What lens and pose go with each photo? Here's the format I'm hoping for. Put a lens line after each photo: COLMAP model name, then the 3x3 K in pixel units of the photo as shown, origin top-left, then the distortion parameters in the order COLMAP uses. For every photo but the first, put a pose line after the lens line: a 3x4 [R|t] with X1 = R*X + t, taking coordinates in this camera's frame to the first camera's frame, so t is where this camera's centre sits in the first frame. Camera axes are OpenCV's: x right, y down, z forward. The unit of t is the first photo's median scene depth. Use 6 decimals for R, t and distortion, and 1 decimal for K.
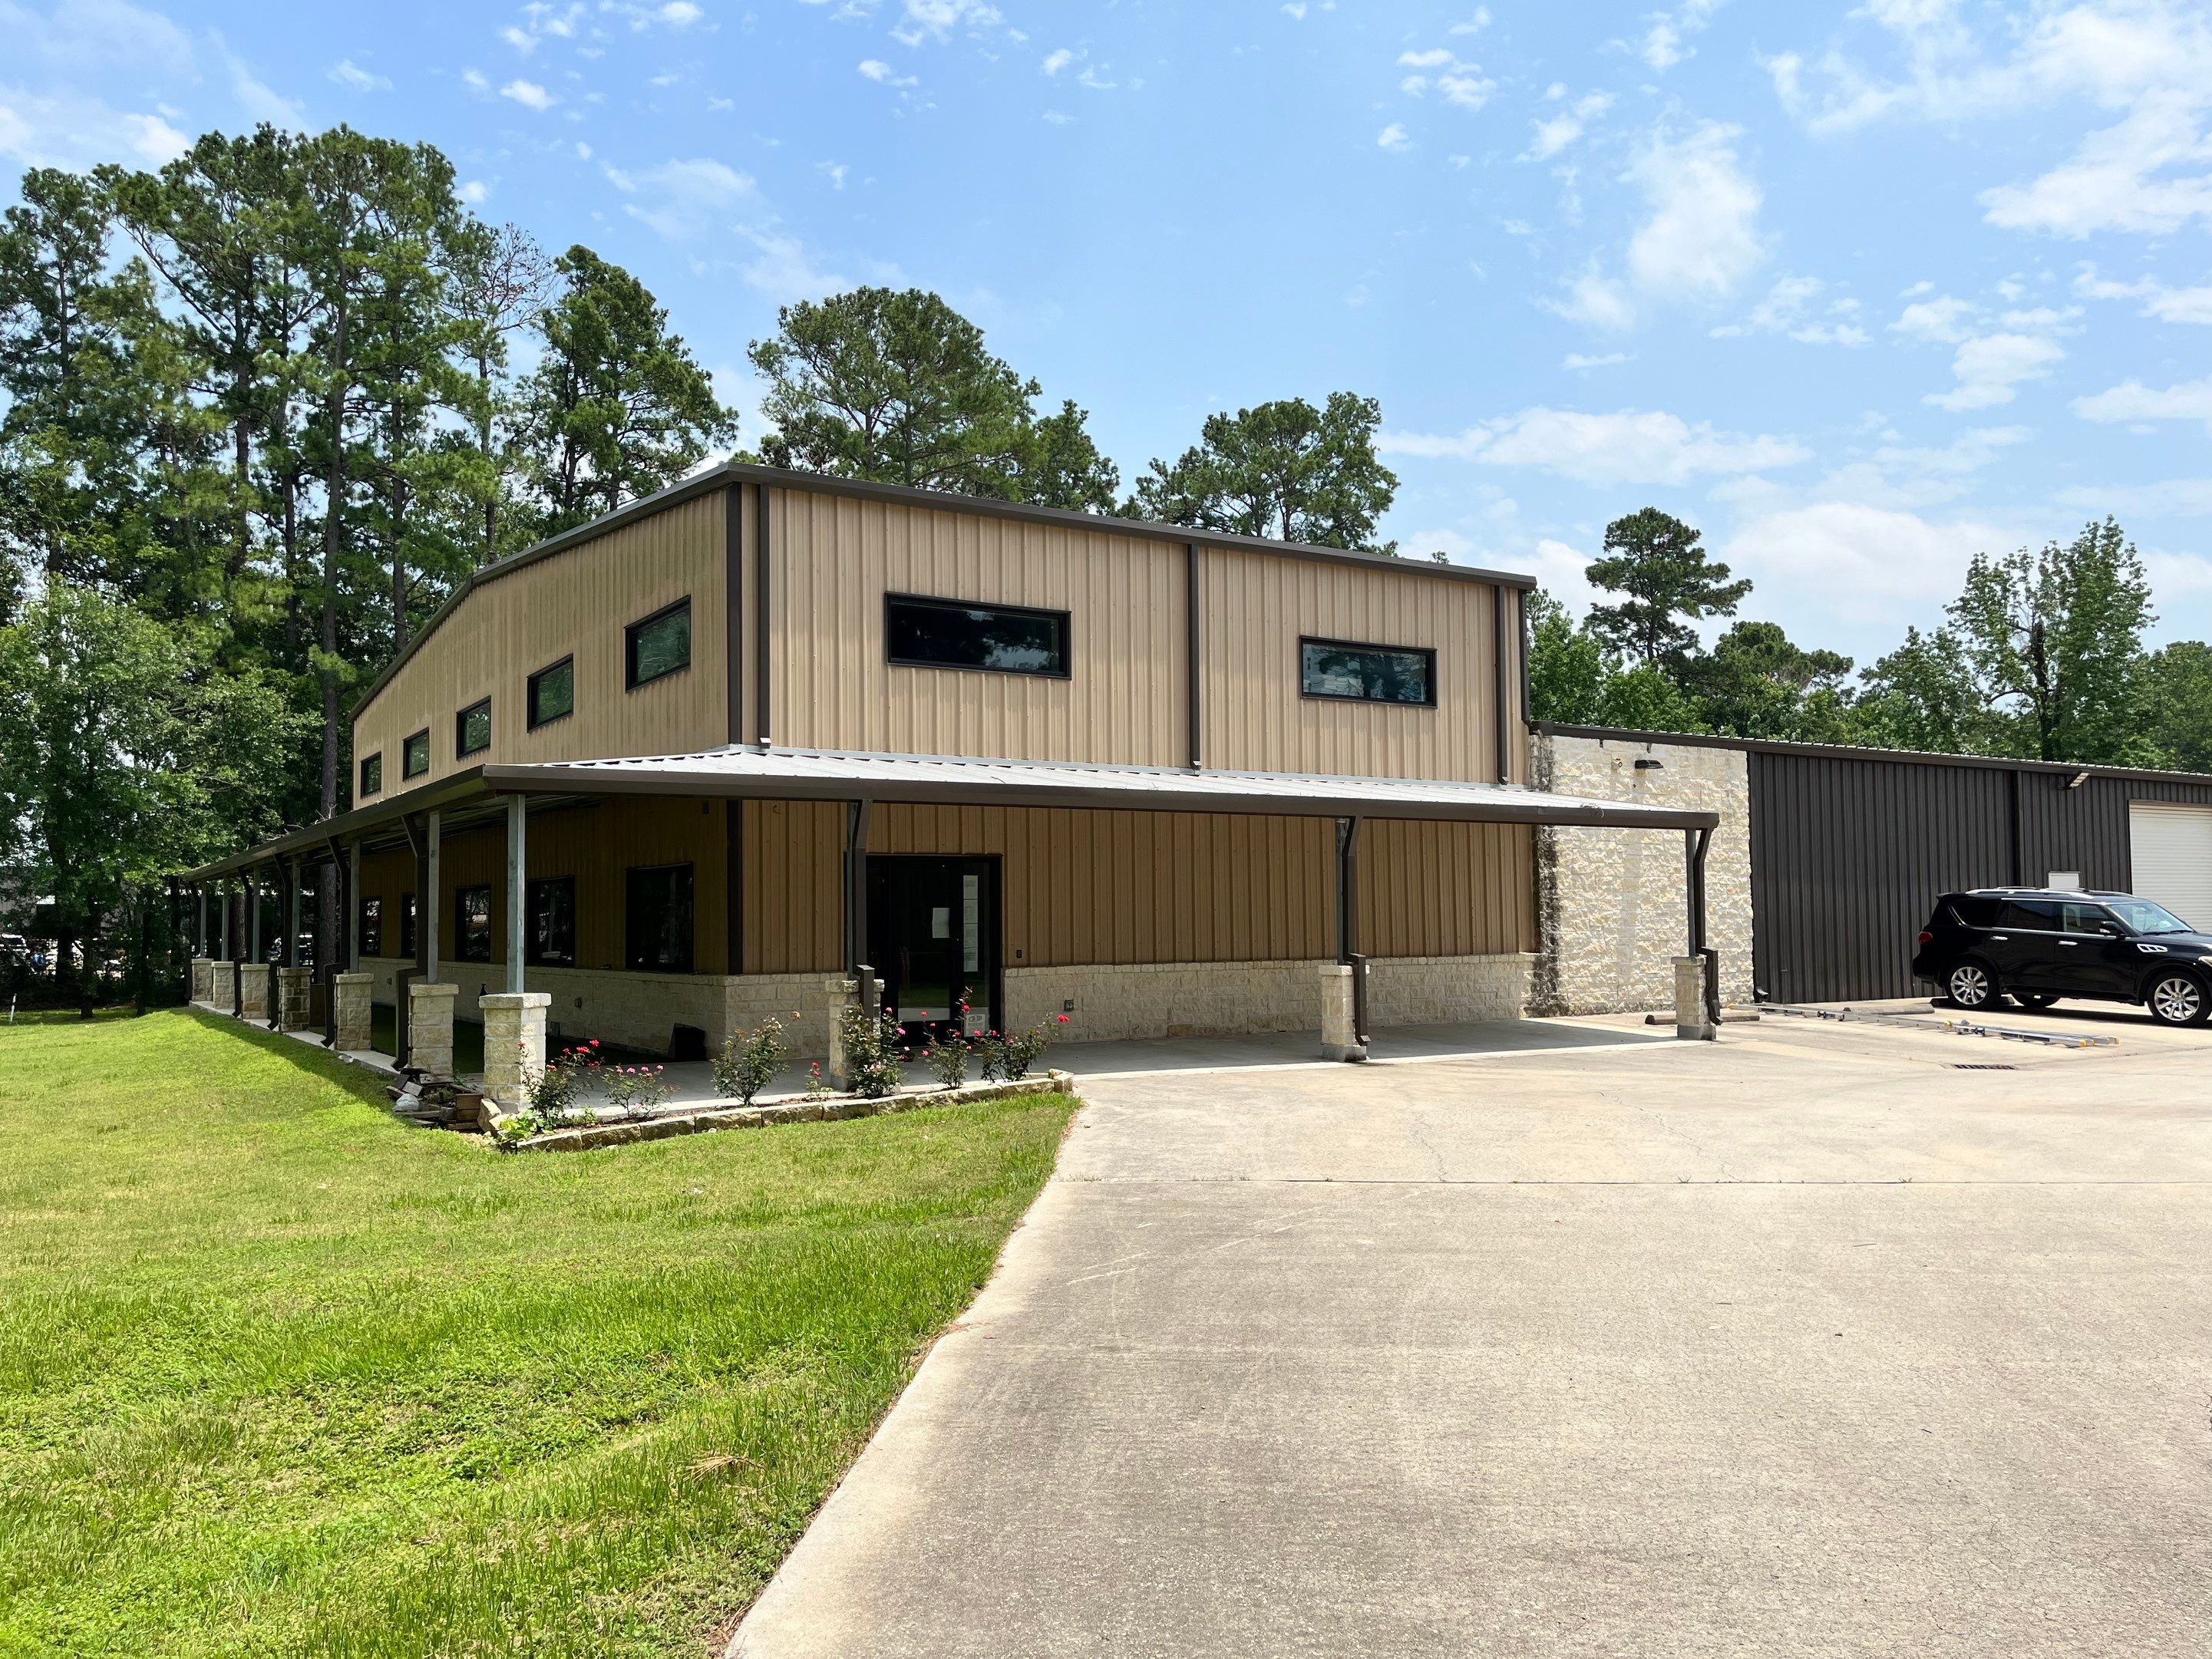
lens RADIAL K [[1674.0, 0, 1106.0], [0, 1674.0, 829.5], [0, 0, 1]] dist [0.060603, -0.093087]
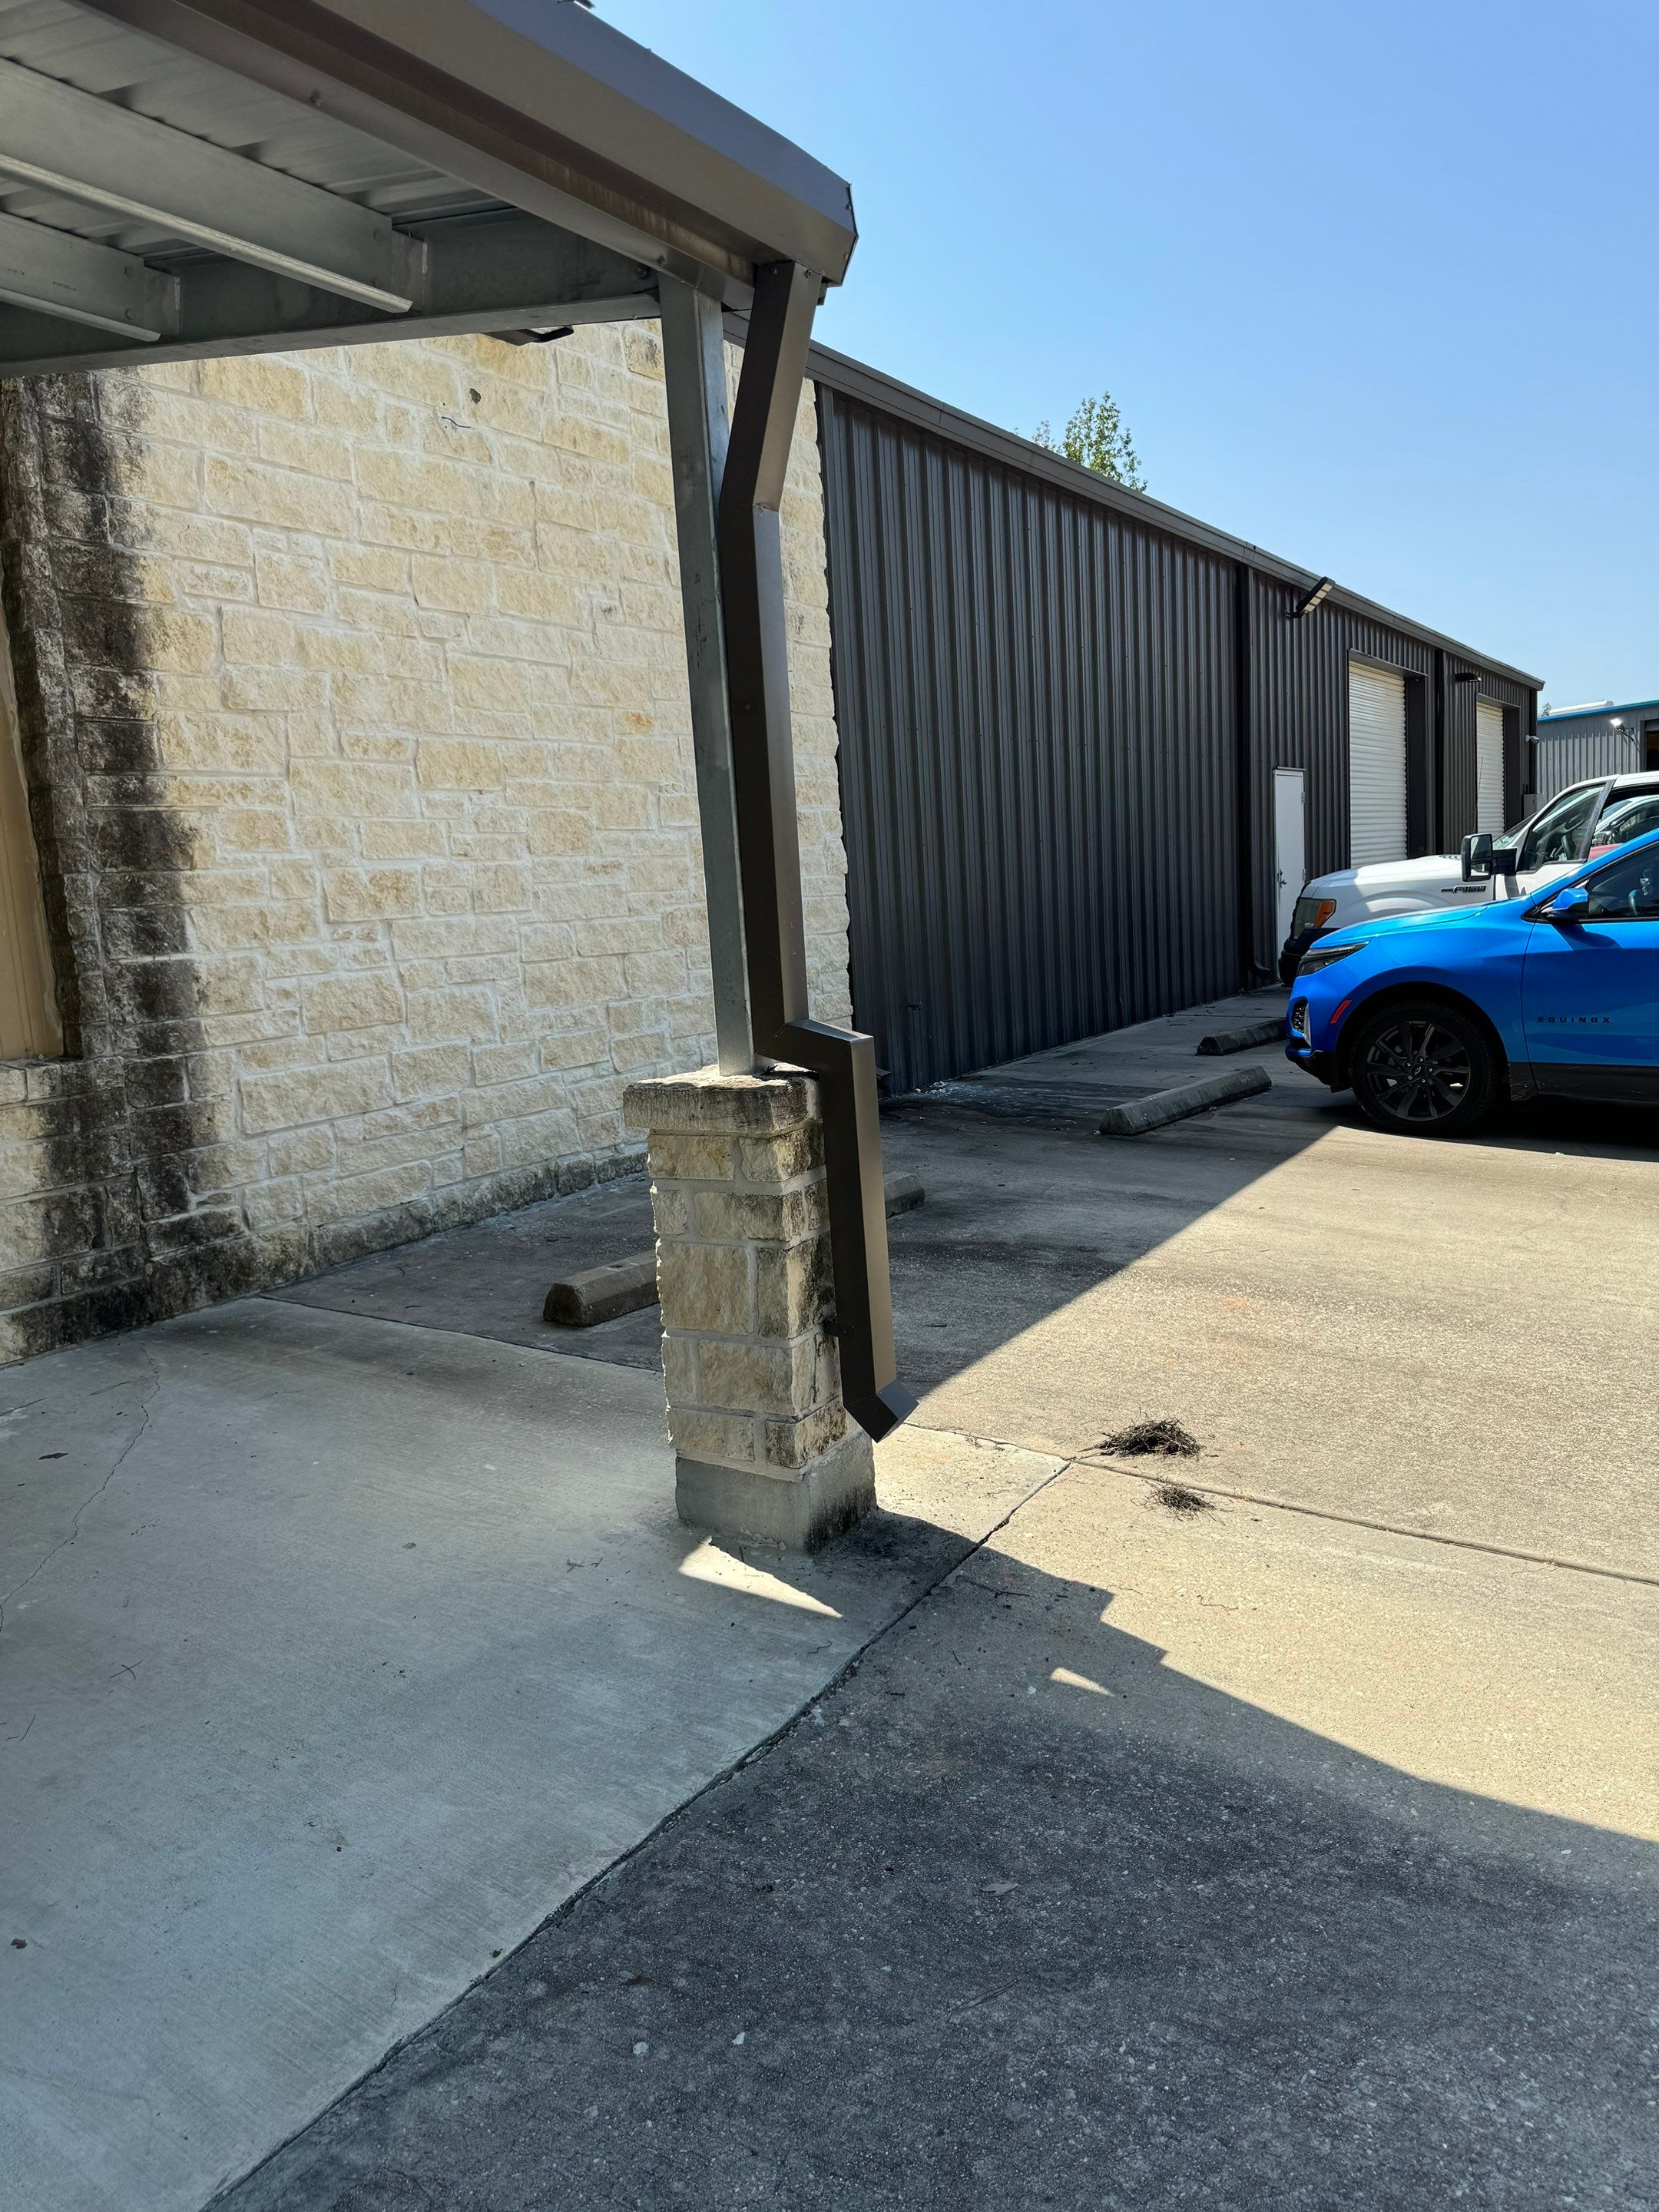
lens RADIAL K [[1498.1, 0, 829.5], [0, 1498.1, 1106.0], [0, 0, 1]] dist [0.048932, -0.186825]
pose [[0.902478, -0.112817, 0.415698, 0.261777], [0.034935, 0.981082, 0.190414, 0.044745], [-0.429316, -0.157322, 0.889347, 0.769329]]
